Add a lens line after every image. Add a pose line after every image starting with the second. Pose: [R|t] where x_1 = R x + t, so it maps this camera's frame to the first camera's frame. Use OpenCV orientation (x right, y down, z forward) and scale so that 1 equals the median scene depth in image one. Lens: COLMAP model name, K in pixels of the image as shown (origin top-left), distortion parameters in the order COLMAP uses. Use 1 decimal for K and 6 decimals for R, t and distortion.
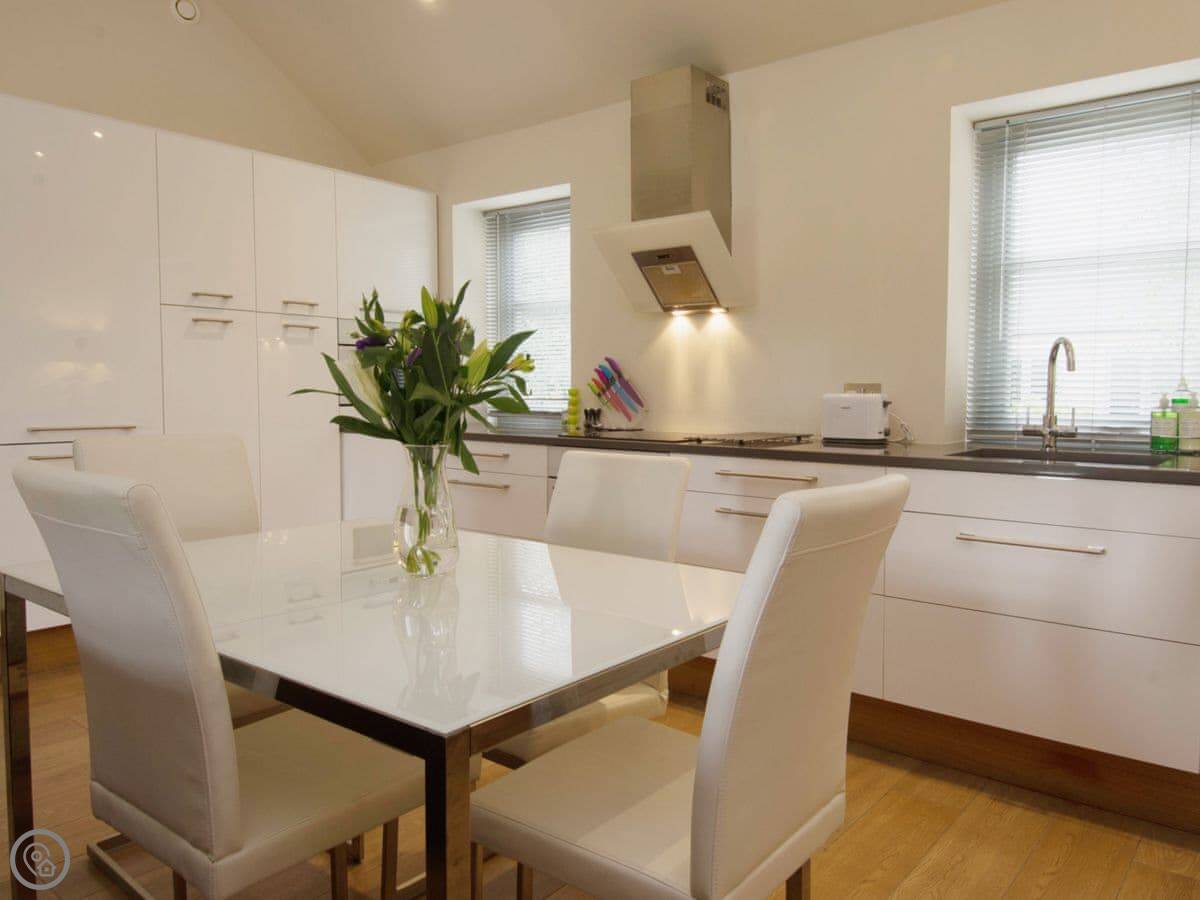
lens RADIAL K [[869.6, 0, 600.0], [0, 869.6, 450.0], [0, 0, 1]] dist [0.008320, 0.001874]
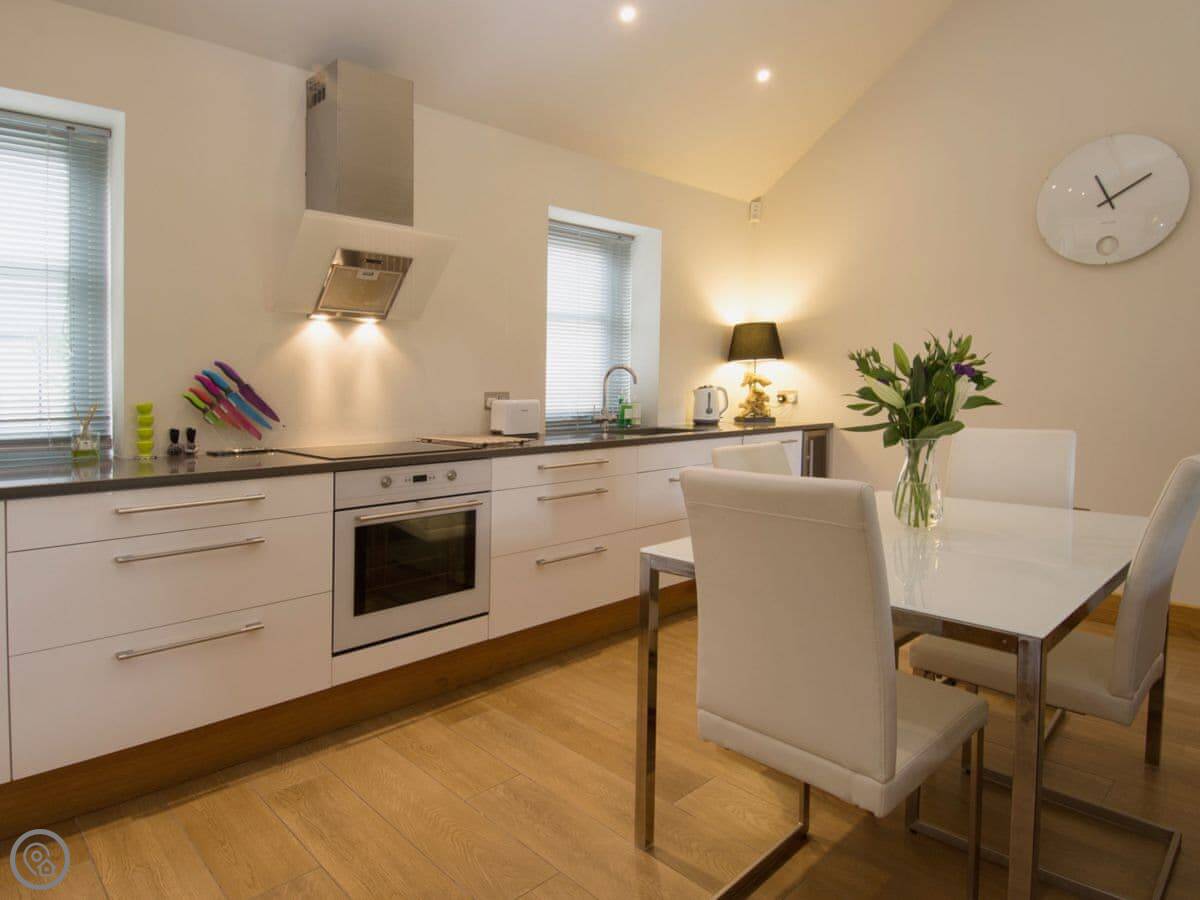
lens RADIAL K [[832.8, 0, 599.4], [0, 832.8, 429.4], [0, 0, 1]] dist [-0.005316, -0.003784]
pose [[0.056575, -0.049577, 0.997167, -0.743876], [0.082857, 0.995554, 0.044796, -0.052515], [-0.994954, 0.080087, 0.060432, 0.635843]]
